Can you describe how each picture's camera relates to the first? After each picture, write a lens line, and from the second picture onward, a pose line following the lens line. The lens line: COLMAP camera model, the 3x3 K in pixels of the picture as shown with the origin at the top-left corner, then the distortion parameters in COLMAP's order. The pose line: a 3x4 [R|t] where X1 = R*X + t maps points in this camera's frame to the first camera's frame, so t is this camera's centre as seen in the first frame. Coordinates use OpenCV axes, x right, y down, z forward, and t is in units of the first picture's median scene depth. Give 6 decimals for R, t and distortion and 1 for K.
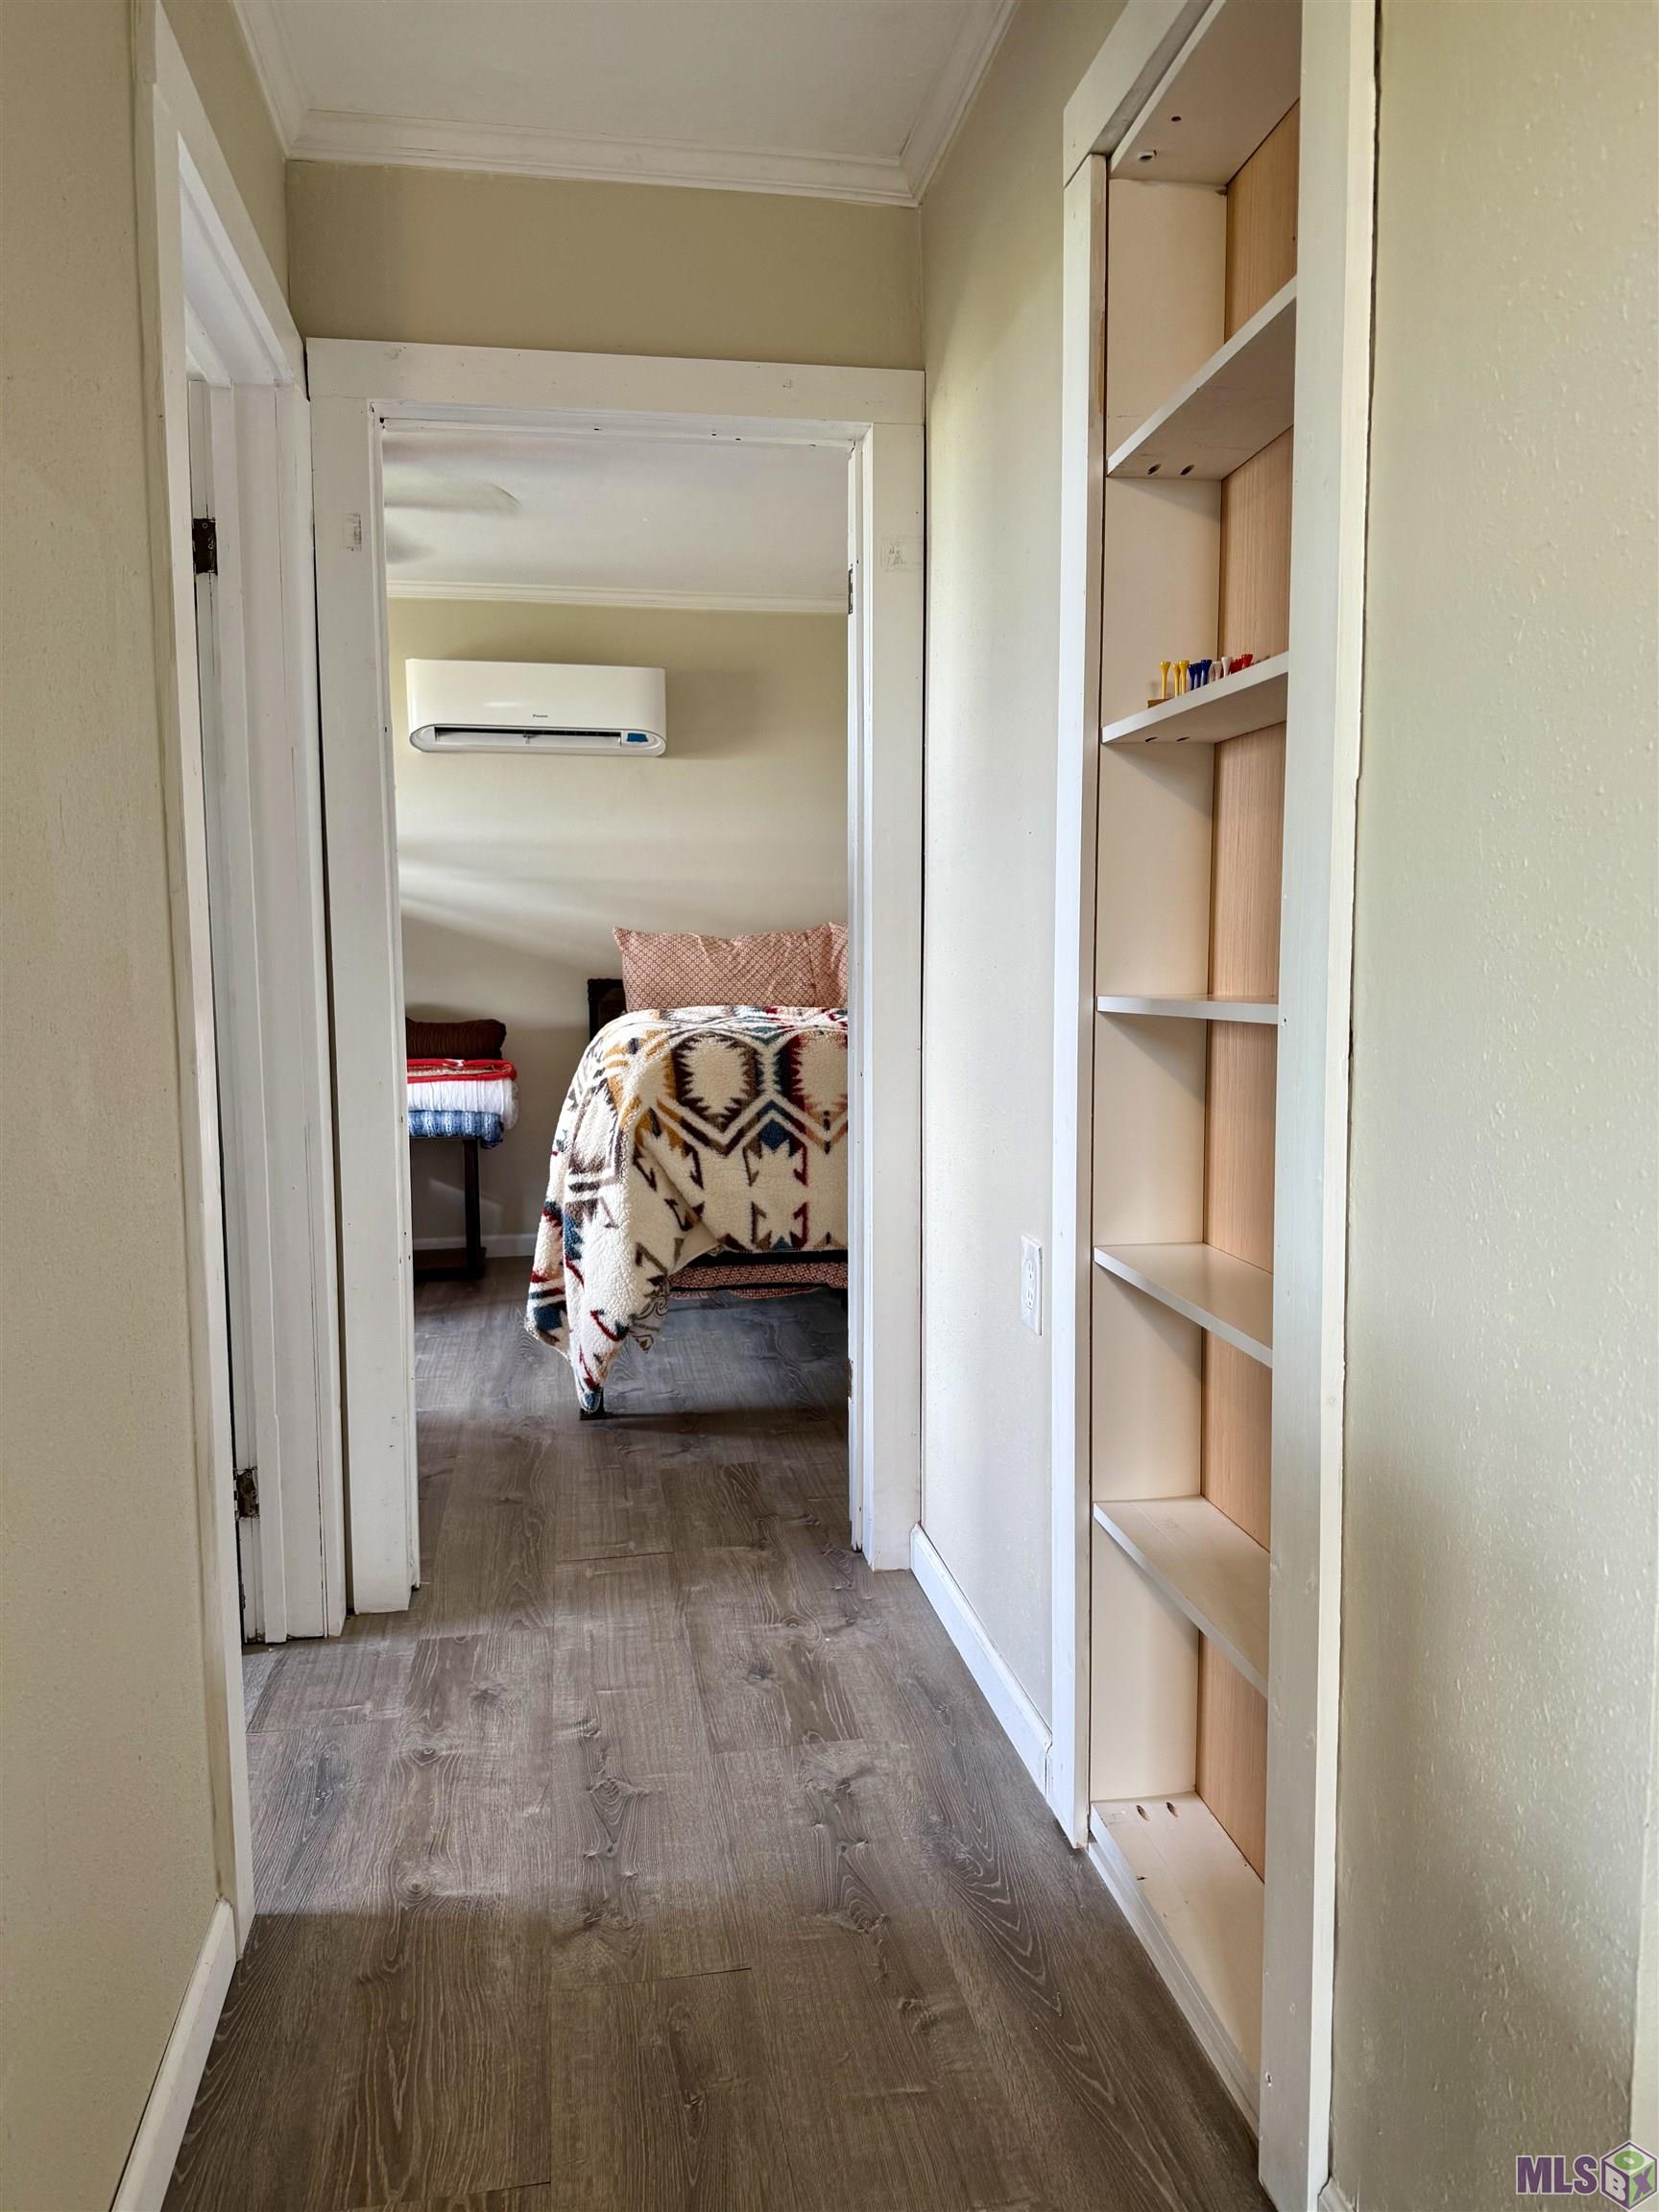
lens RADIAL K [[1569.8, 0, 848.1], [0, 1569.8, 1129.6], [0, 0, 1]] dist [0.041492, -0.009635]
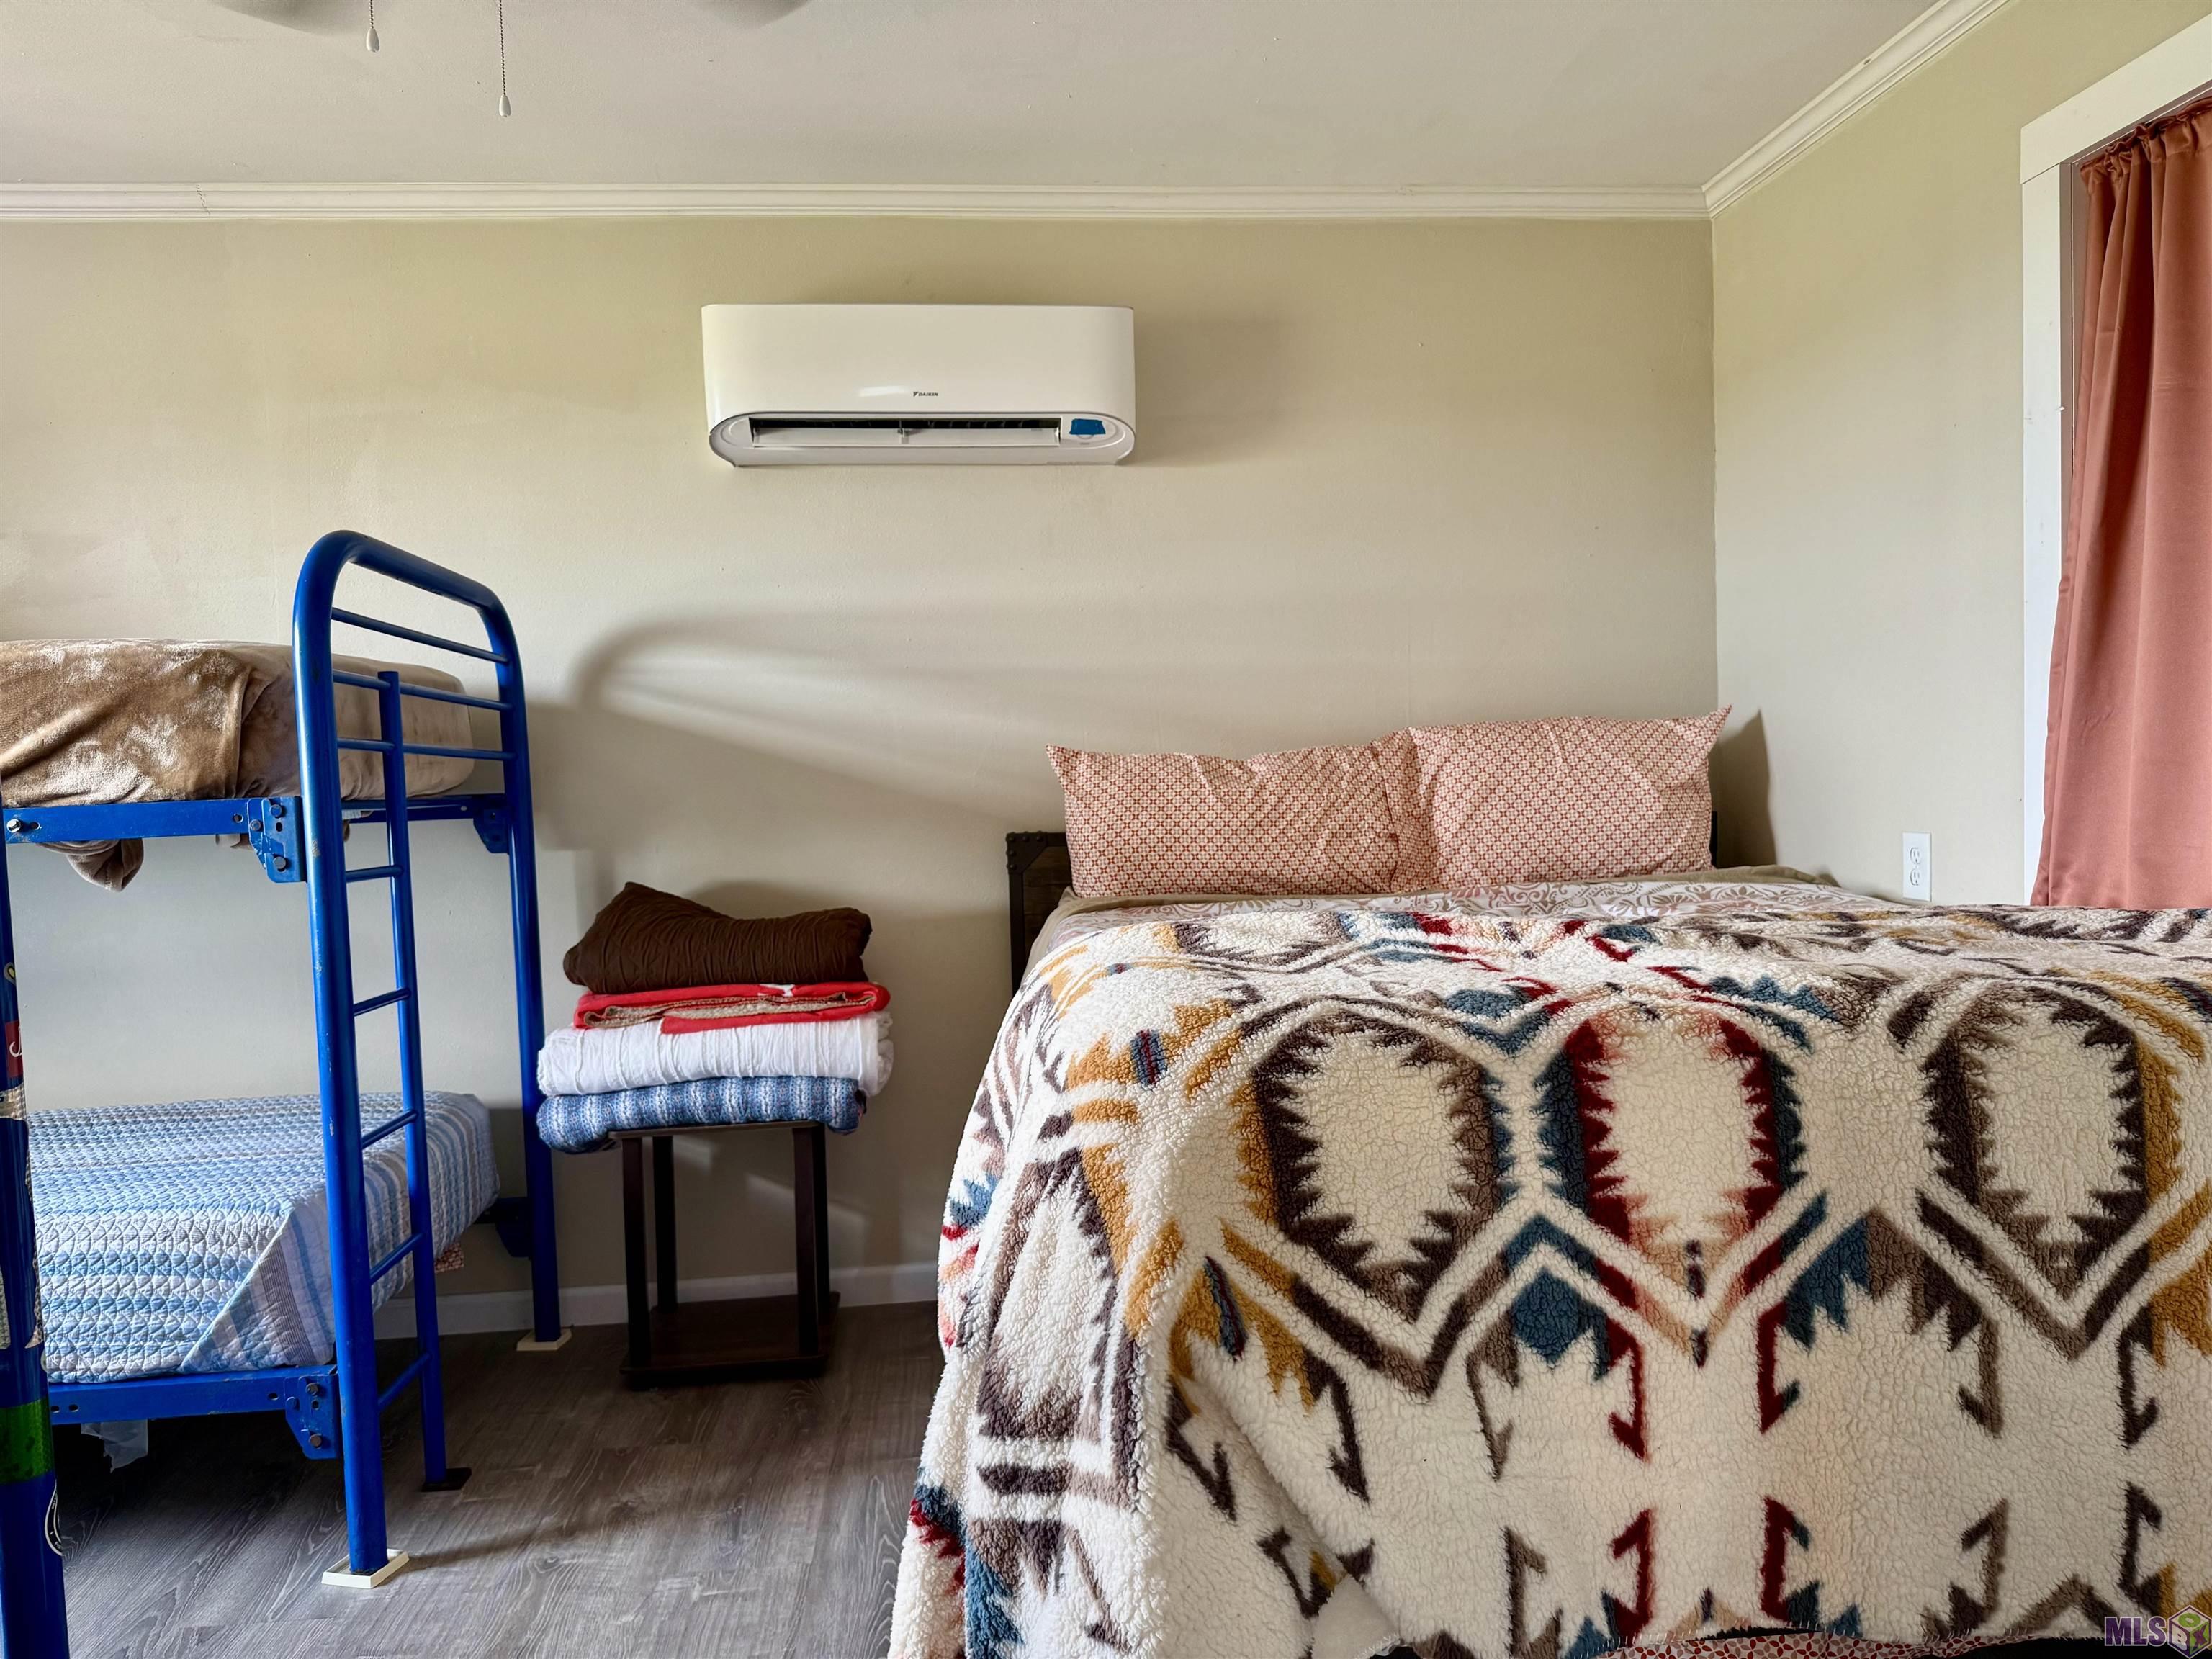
lens RADIAL K [[1569.8, 0, 1084.5], [0, 1569.8, 829.3], [0, 0, 1]] dist [0.041492, -0.009635]
pose [[0.994189, -0.019616, -0.105843, -0.111176], [0.011846, 0.997222, -0.073540, -0.080503], [0.106991, 0.071859, 0.991660, 0.624979]]
